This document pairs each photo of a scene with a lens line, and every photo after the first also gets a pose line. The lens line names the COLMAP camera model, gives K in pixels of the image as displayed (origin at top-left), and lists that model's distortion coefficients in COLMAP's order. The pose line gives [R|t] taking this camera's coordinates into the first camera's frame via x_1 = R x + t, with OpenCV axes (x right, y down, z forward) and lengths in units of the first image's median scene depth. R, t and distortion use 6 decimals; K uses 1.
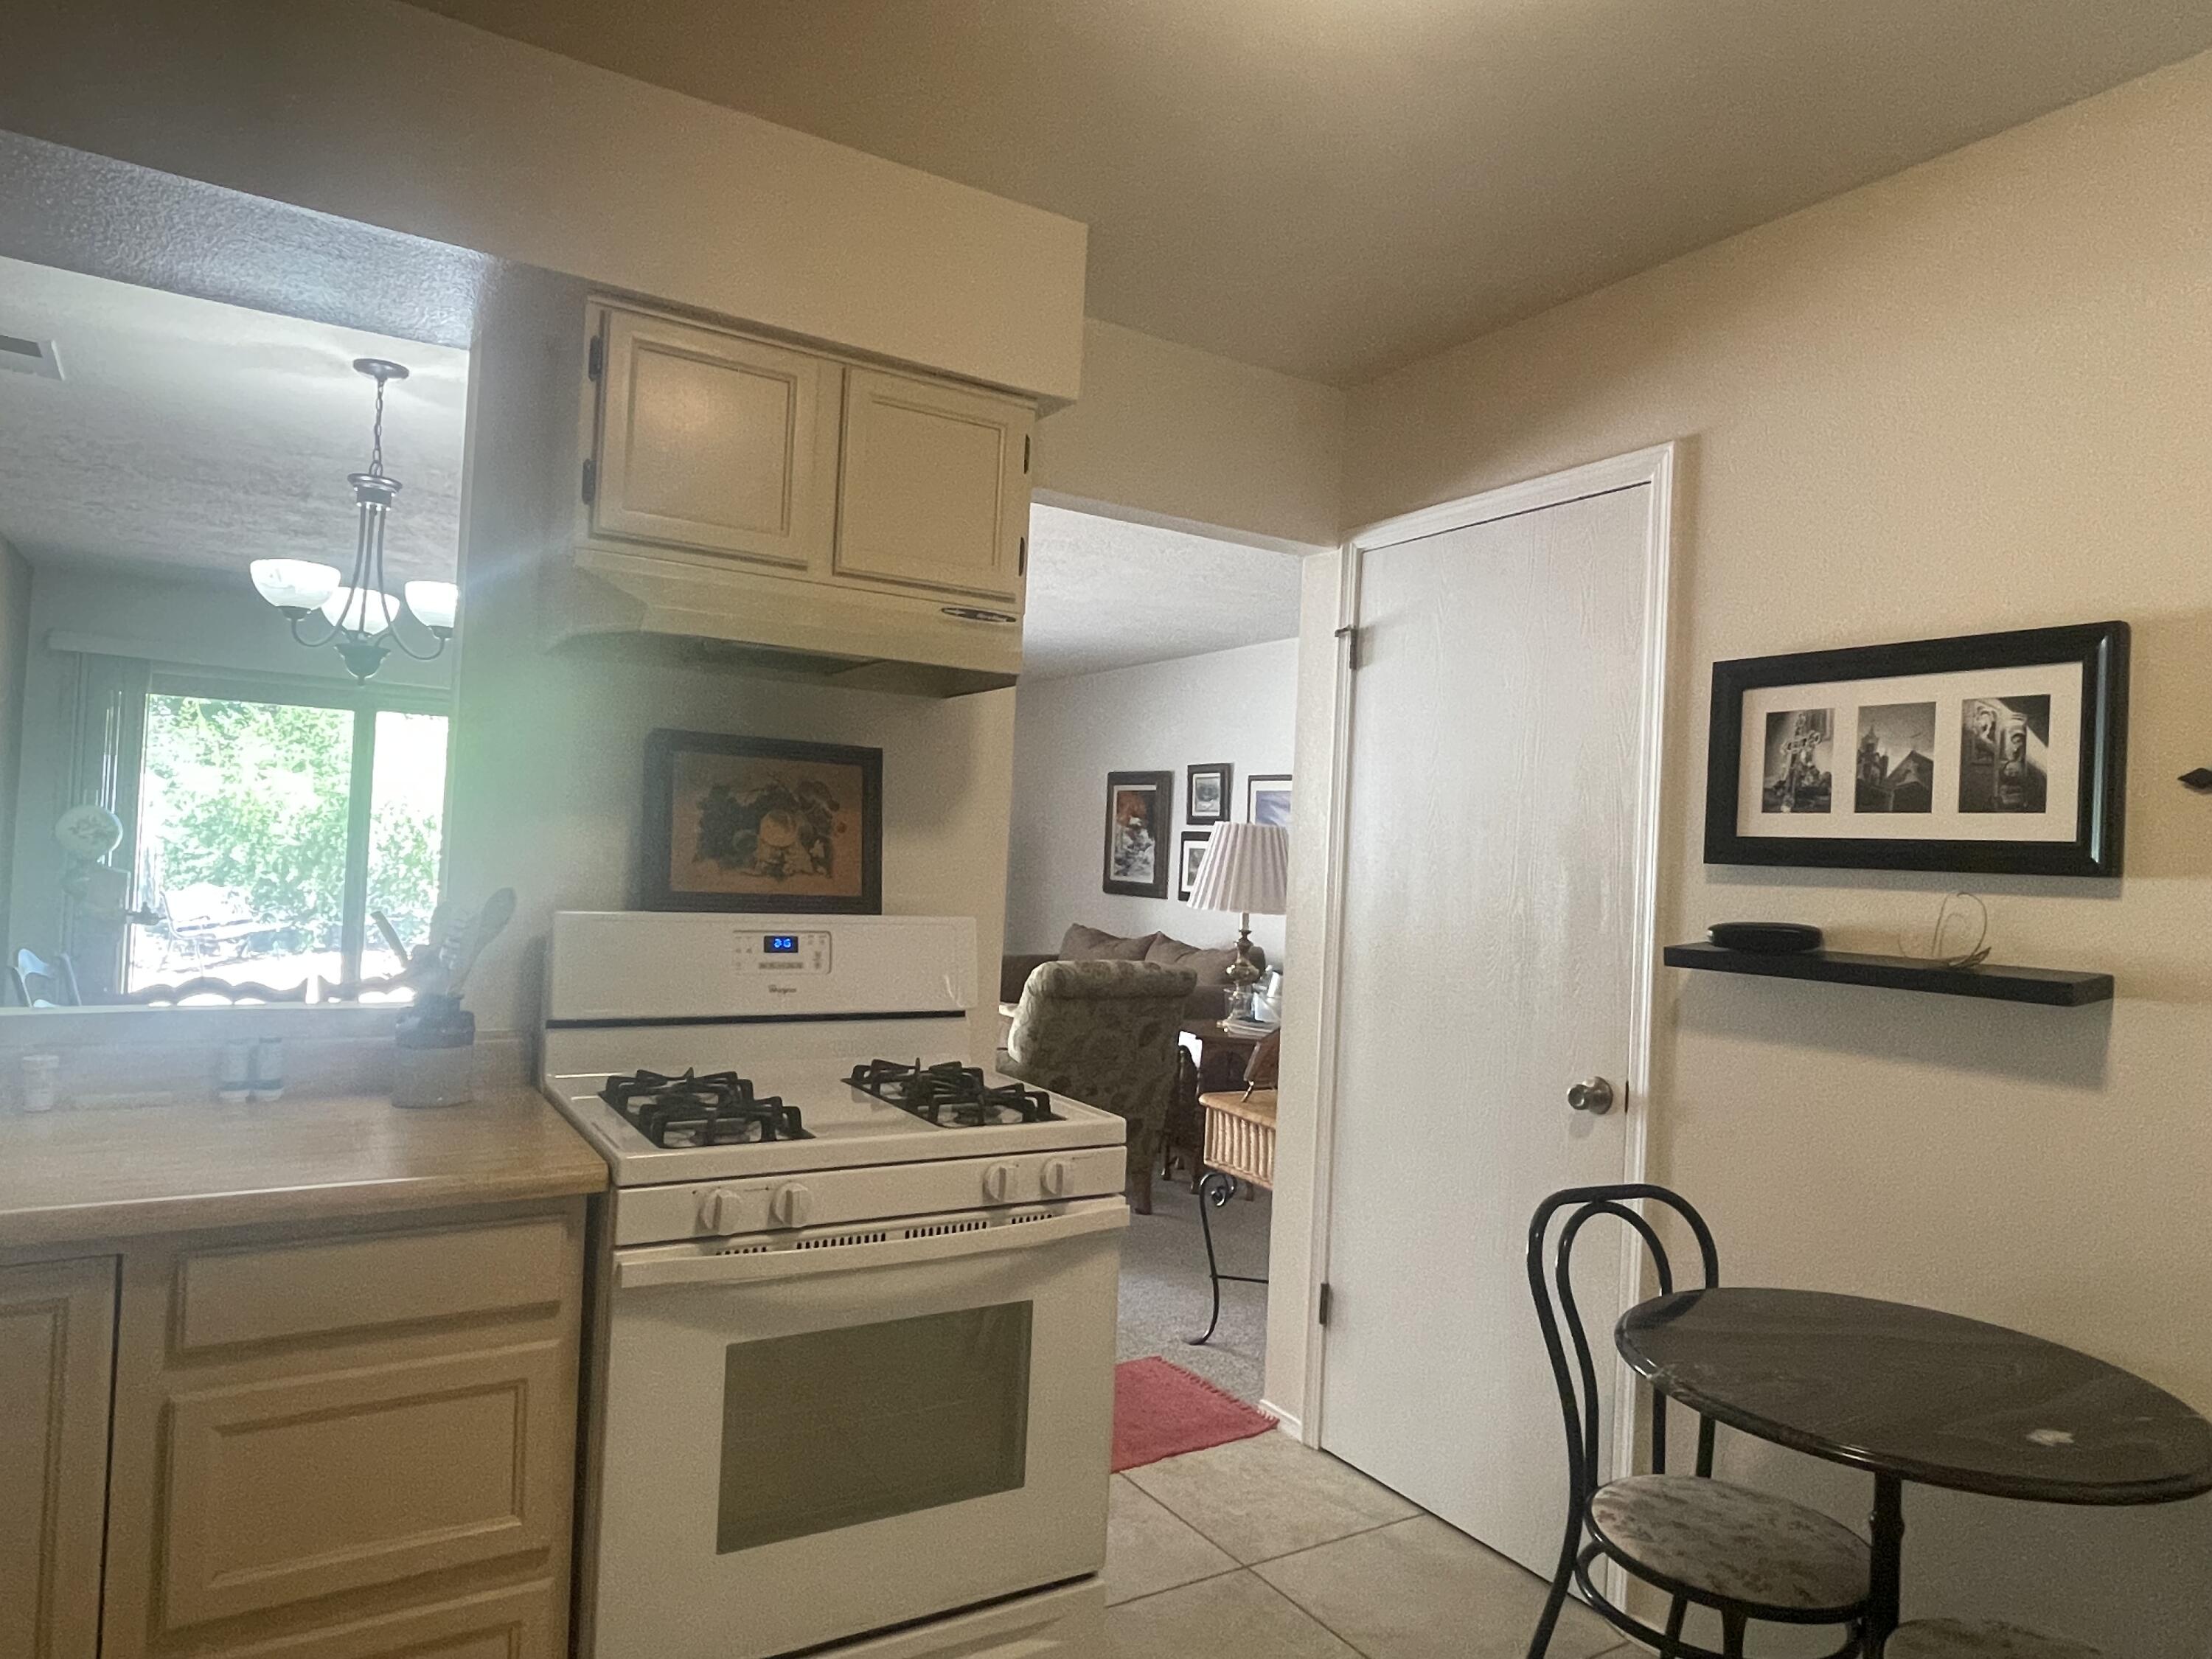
lens RADIAL K [[1354.6, 0, 1090.8], [0, 1354.6, 826.9], [0, 0, 1]] dist [0.014191, -0.021488]
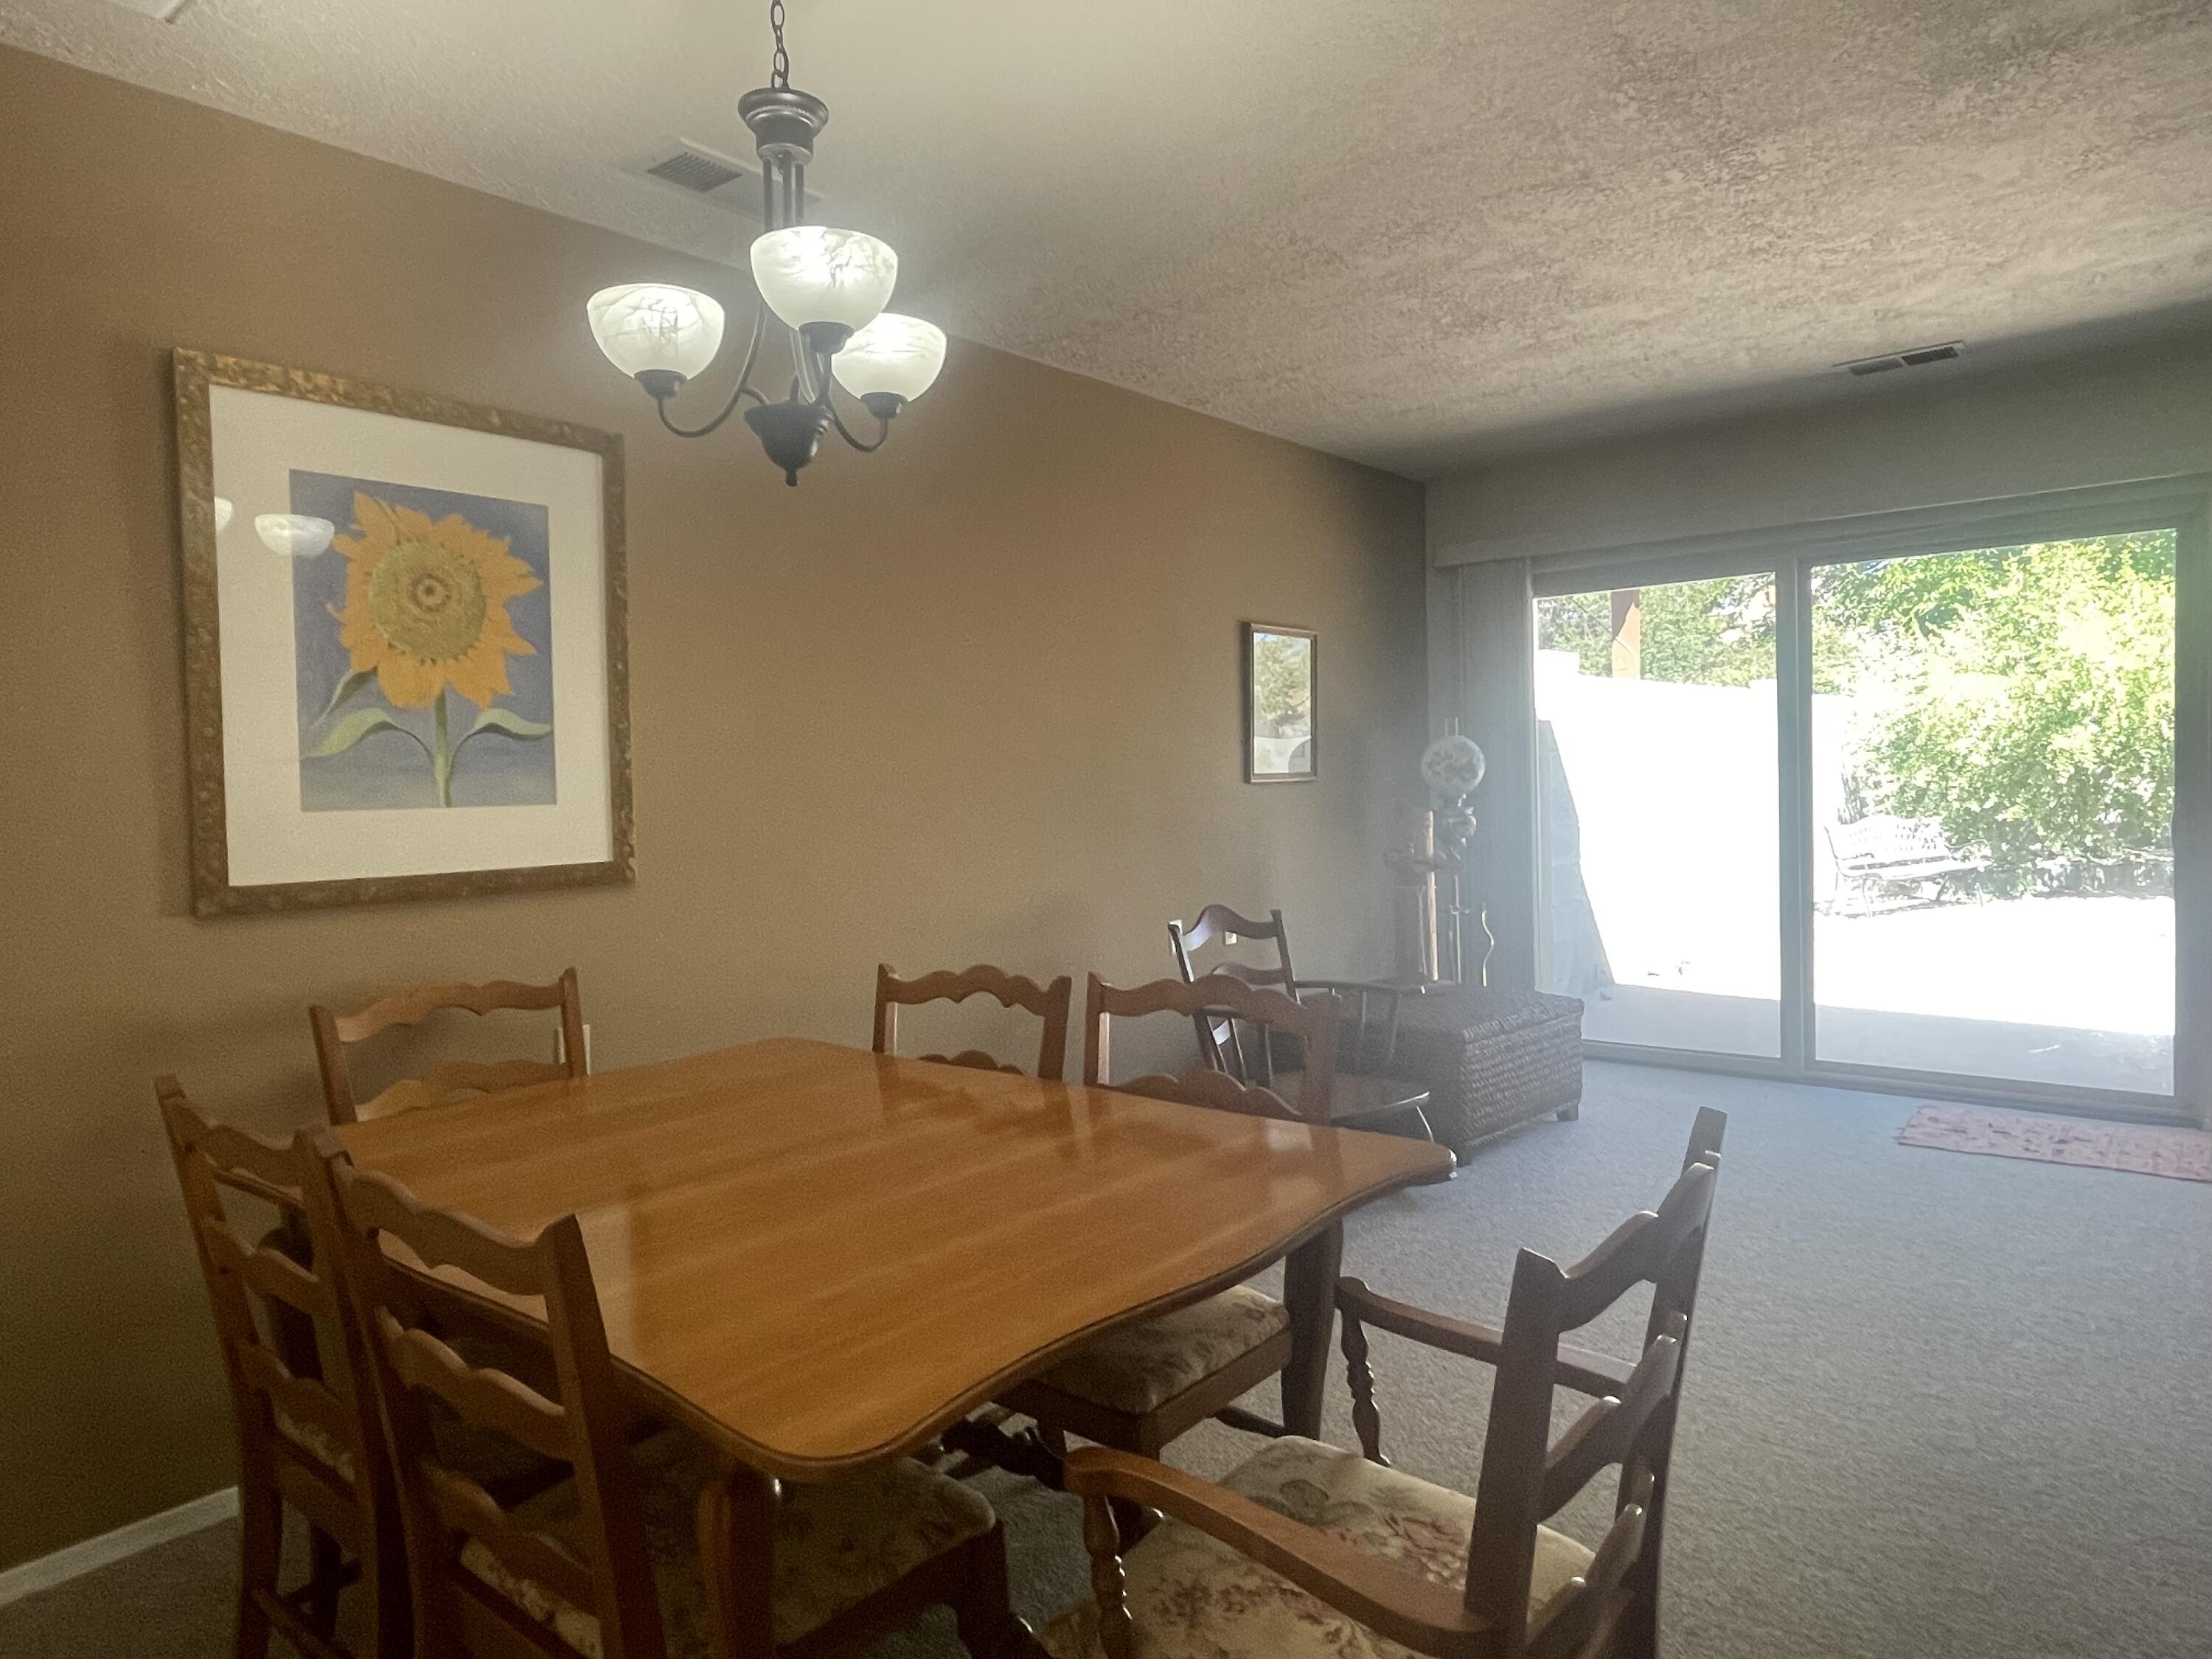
lens RADIAL K [[1354.6, 0, 1095.6], [0, 1354.6, 822.8], [0, 0, 1]] dist [0.014191, -0.021488]
pose [[0.317890, -0.021441, -0.947885, 0.017255], [0.068190, 0.997672, 0.000302, 0.022219], [0.945672, -0.064732, 0.318612, 0.456362]]
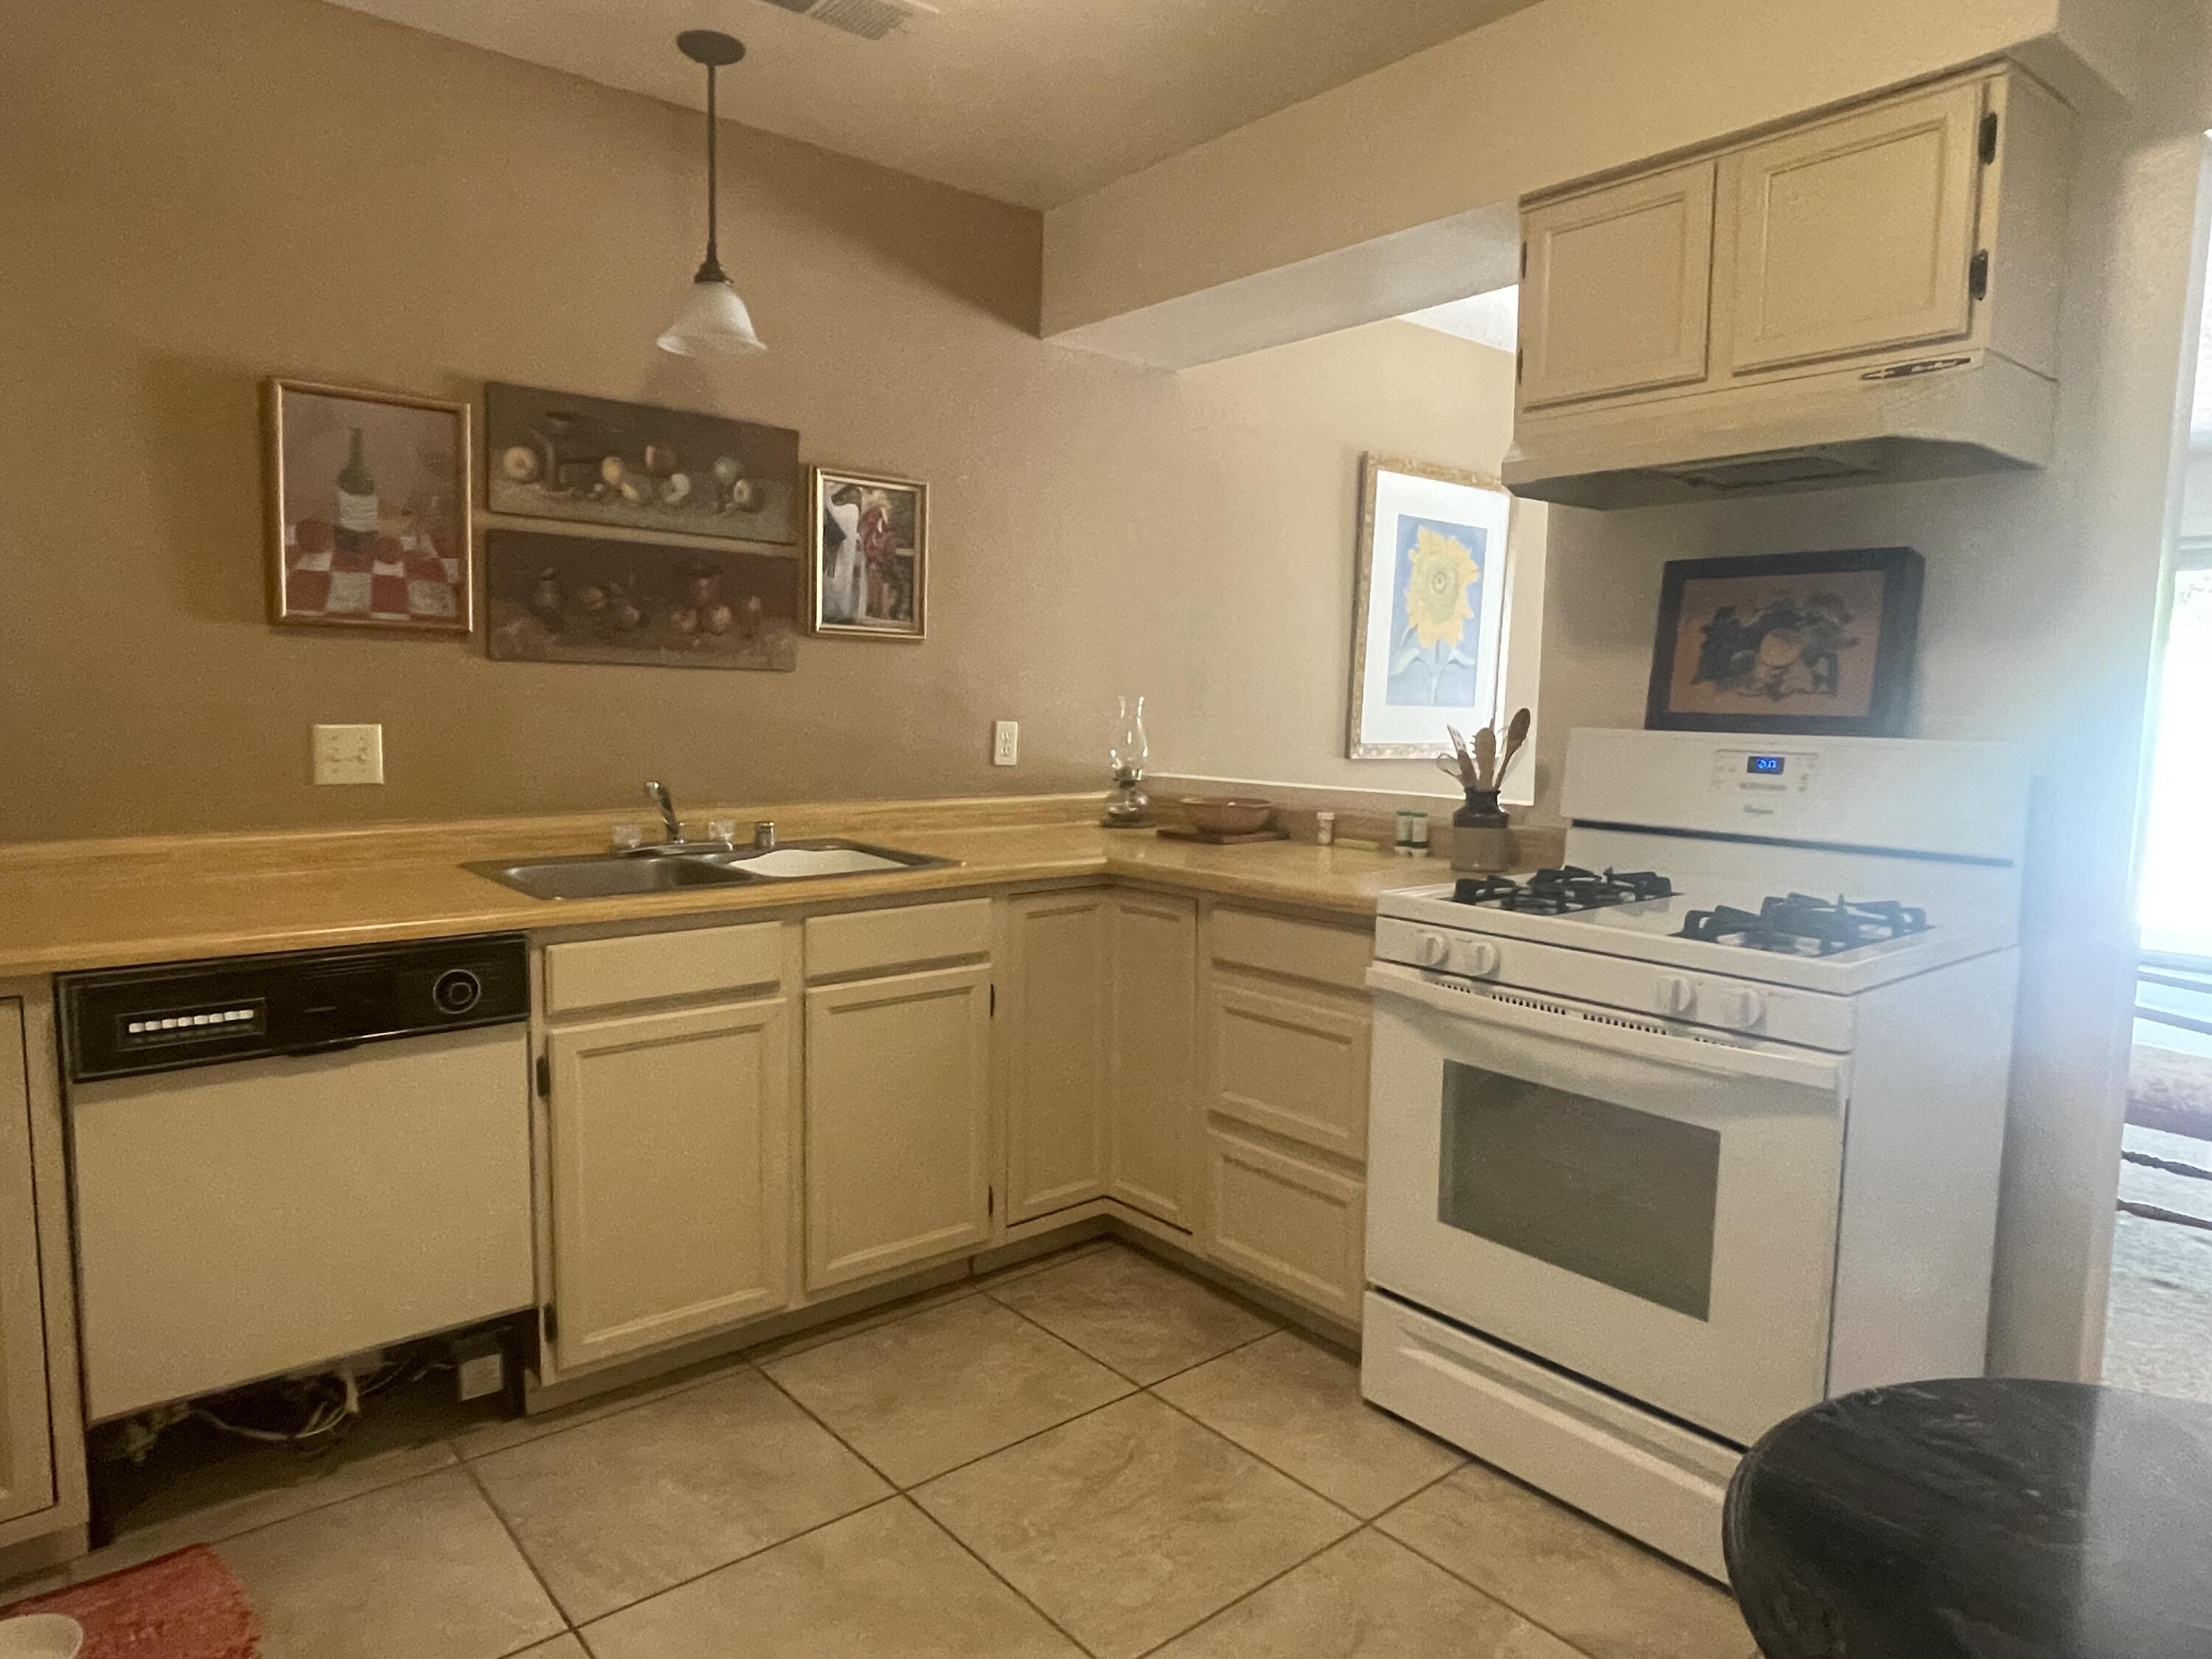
lens RADIAL K [[1354.6, 0, 1090.6], [0, 1354.6, 824.4], [0, 0, 1]] dist [0.014191, -0.021488]
pose [[0.141841, 0.053576, -0.988439, 0.239810], [0.010981, 0.998388, 0.055691, 0.024636], [0.989829, -0.018753, 0.141024, 0.133586]]
